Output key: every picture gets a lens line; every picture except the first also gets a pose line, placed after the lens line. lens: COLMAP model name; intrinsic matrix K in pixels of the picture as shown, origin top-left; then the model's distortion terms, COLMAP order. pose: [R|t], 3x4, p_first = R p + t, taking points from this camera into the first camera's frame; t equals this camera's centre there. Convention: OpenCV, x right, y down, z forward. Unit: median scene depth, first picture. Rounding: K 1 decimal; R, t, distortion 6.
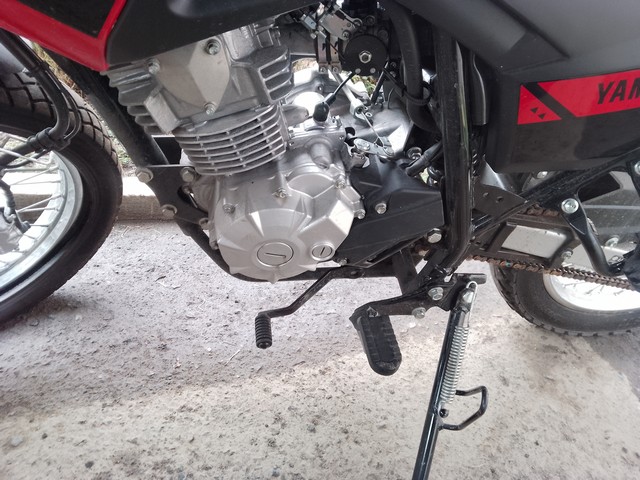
lens RADIAL K [[463.2, 0, 314.7], [0, 463.2, 230.2], [0, 0, 1]] dist [0.047551, -0.070969]
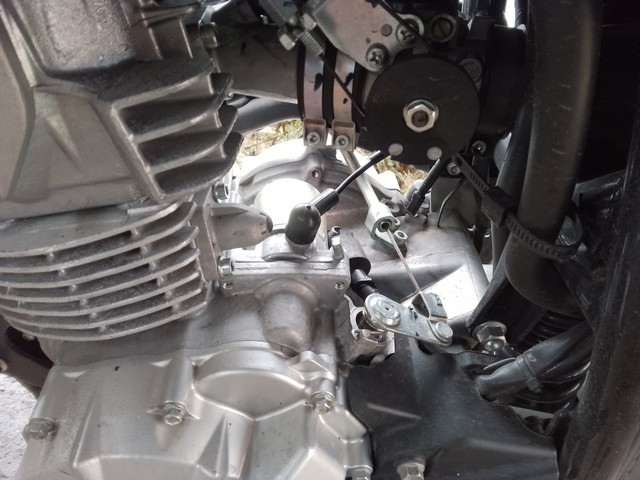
lens RADIAL K [[463.2, 0, 314.7], [0, 463.2, 230.2], [0, 0, 1]] dist [0.047551, -0.070969]
pose [[0.990542, 0.133960, -0.029687, 0.040861], [-0.136955, 0.978473, -0.154385, -0.182742], [0.008367, 0.156990, 0.987565, 0.553556]]
